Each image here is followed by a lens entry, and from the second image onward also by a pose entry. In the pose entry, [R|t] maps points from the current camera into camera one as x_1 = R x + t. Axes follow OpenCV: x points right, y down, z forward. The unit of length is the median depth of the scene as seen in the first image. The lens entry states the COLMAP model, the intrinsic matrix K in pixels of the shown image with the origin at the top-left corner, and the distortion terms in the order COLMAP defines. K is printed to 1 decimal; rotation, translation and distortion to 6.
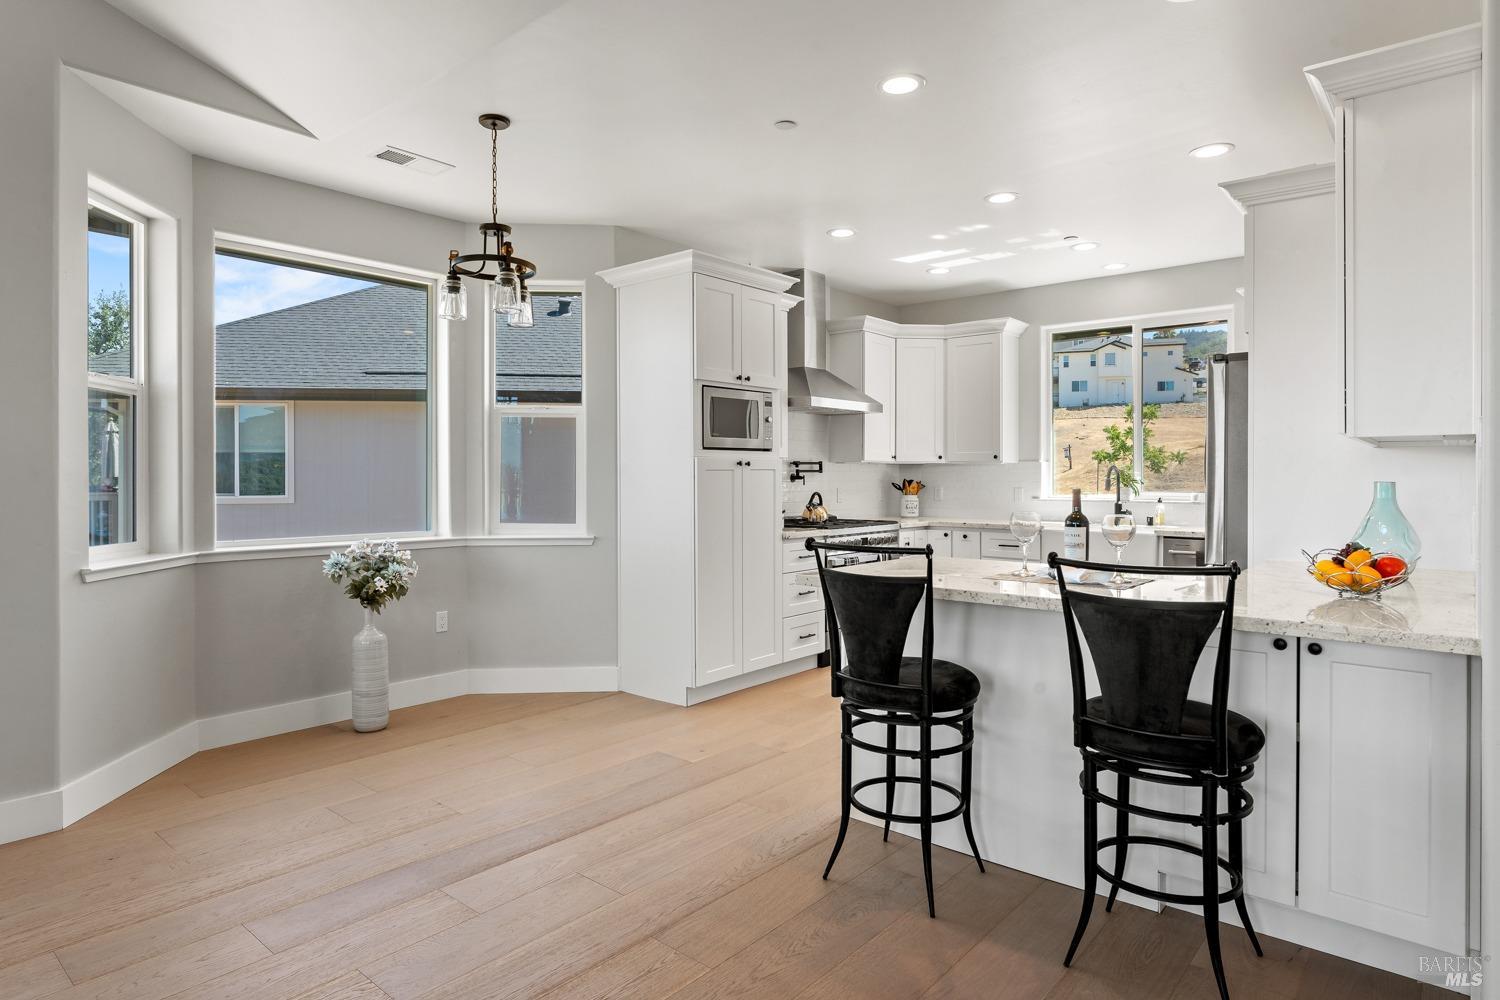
lens RADIAL K [[852.8, 0, 746.7], [0, 852.8, 478.8], [0, 0, 1]] dist [0.001772, 0.000482]
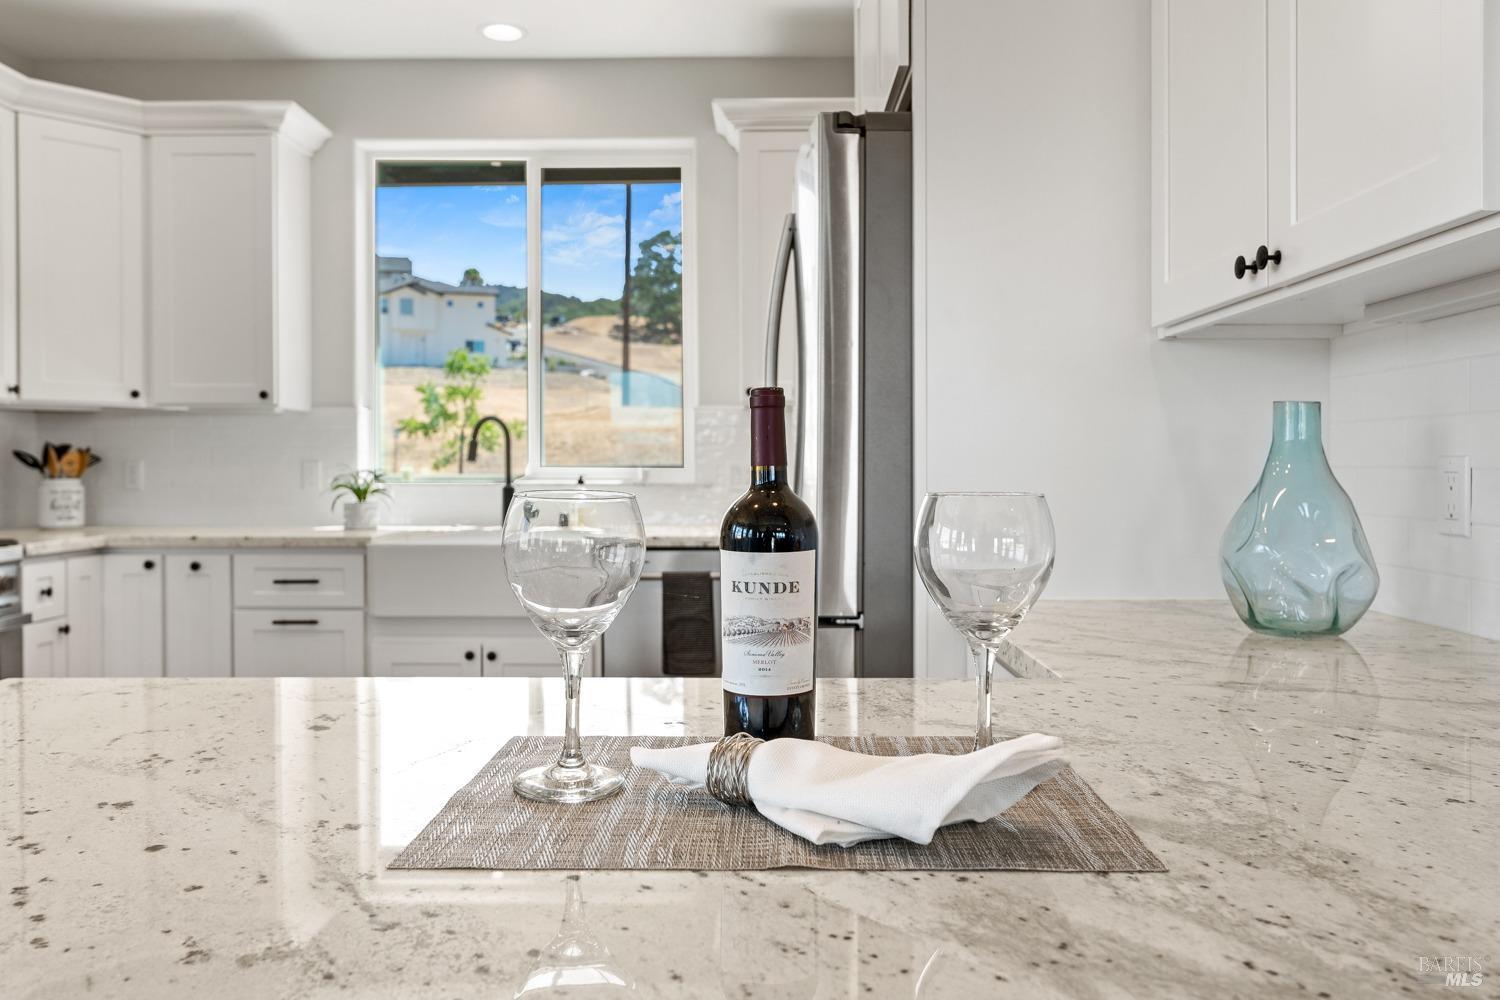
lens RADIAL K [[1144.8, 0, 751.9], [0, 1144.8, 467.7], [0, 0, 1]] dist [0.010202, 0.006462]
pose [[0.765567, -0.004275, 0.643342, 0.088216], [0.003706, 0.999991, 0.002234, 0.014356], [-0.643346, 0.000674, 0.765575, 0.334621]]
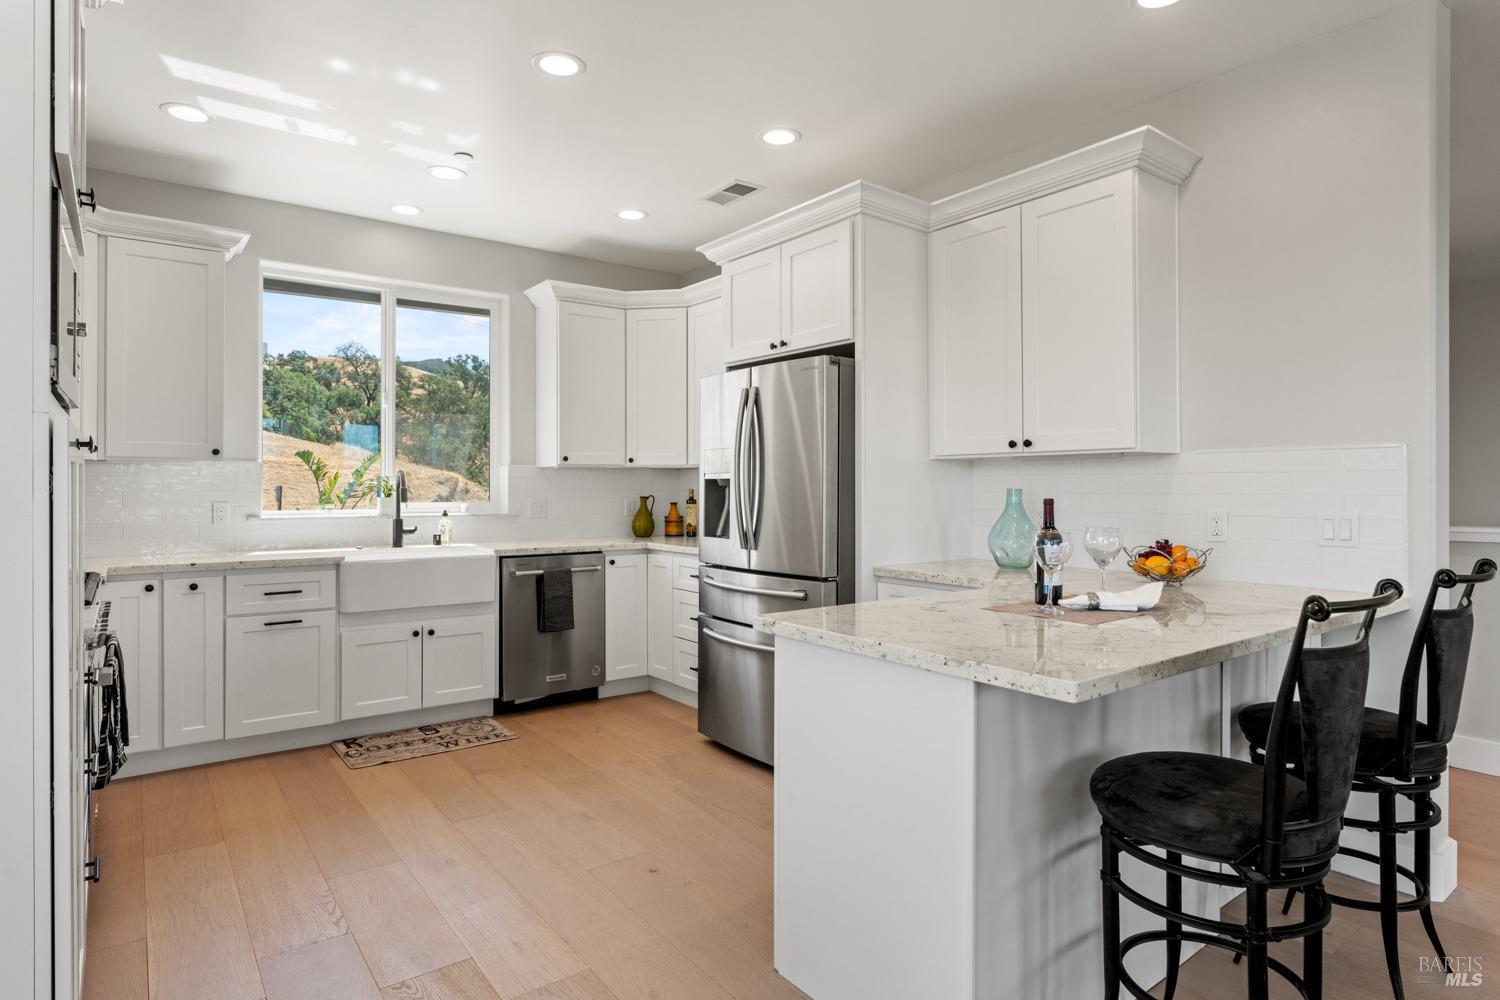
lens RADIAL K [[826.4, 0, 711.5], [0, 826.4, 482.9], [0, 0, 1]] dist [0.032441, 0.000247]
pose [[0.247623, 0.002332, 0.968854, -0.206905], [0.000455, 0.999997, -0.002523, -0.001919], [-0.968856, 0.001065, 0.247622, 0.504179]]
